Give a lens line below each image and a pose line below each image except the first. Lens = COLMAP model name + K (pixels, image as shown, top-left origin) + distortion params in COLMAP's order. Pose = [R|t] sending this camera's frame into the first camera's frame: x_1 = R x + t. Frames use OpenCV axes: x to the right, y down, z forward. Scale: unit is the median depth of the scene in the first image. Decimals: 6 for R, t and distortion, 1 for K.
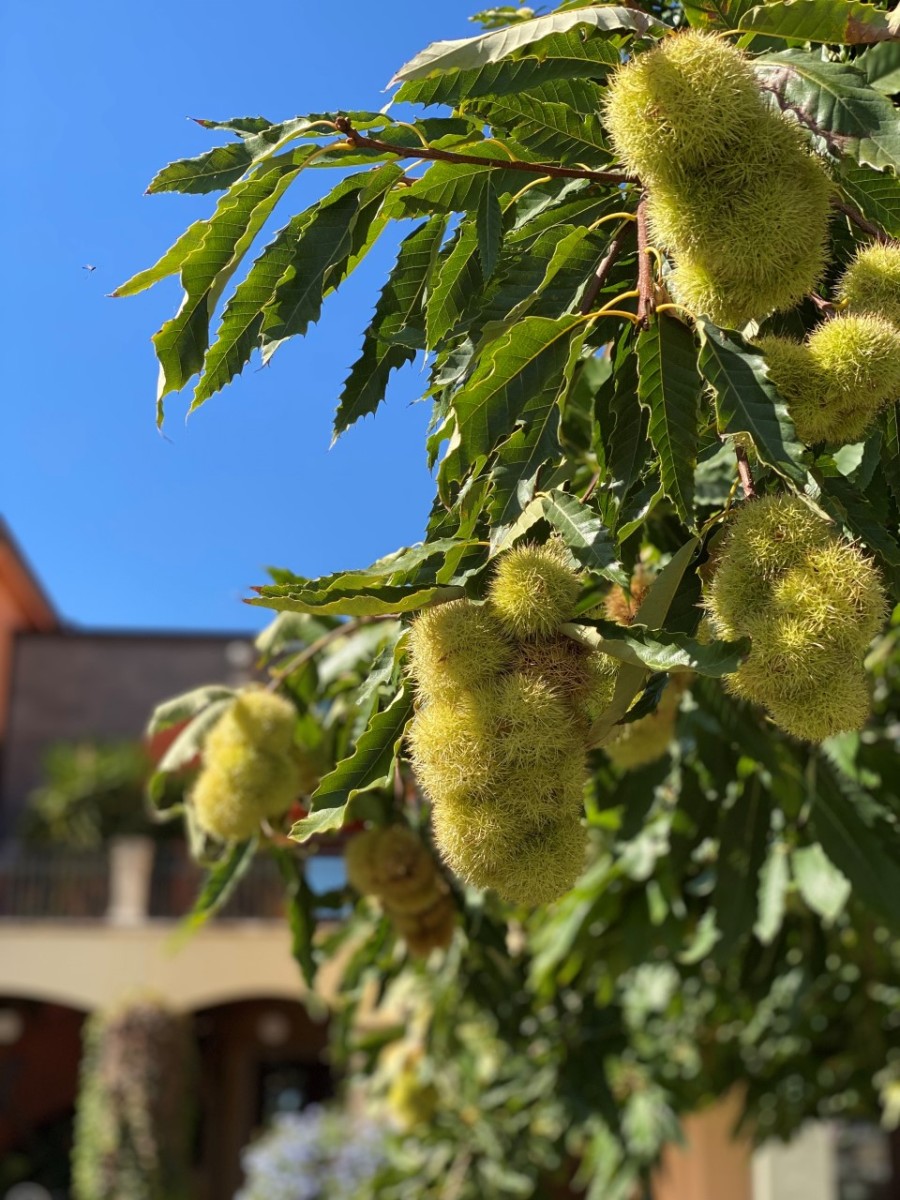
lens RADIAL K [[1819.2, 0, 450.0], [0, 1819.2, 600.0], [0, 0, 1]] dist [-0.005963, 0.038688]
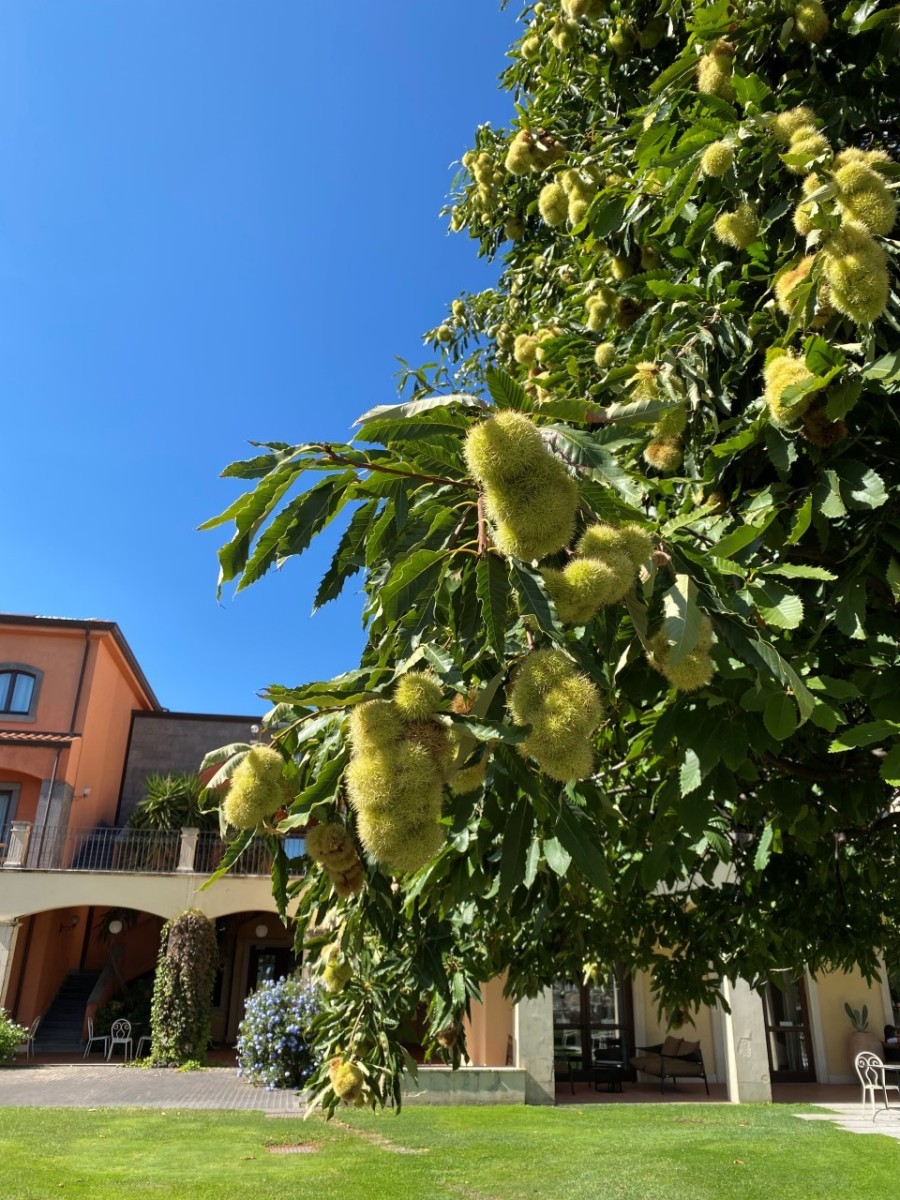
lens RADIAL K [[819.9, 0, 454.5], [0, 819.9, 603.4], [0, 0, 1]] dist [0.000141, -0.002520]
pose [[0.992575, 0.044687, 0.113126, -0.015678], [-0.028770, 0.989928, -0.138616, 0.016634], [-0.118181, 0.134333, 0.983864, 0.153024]]
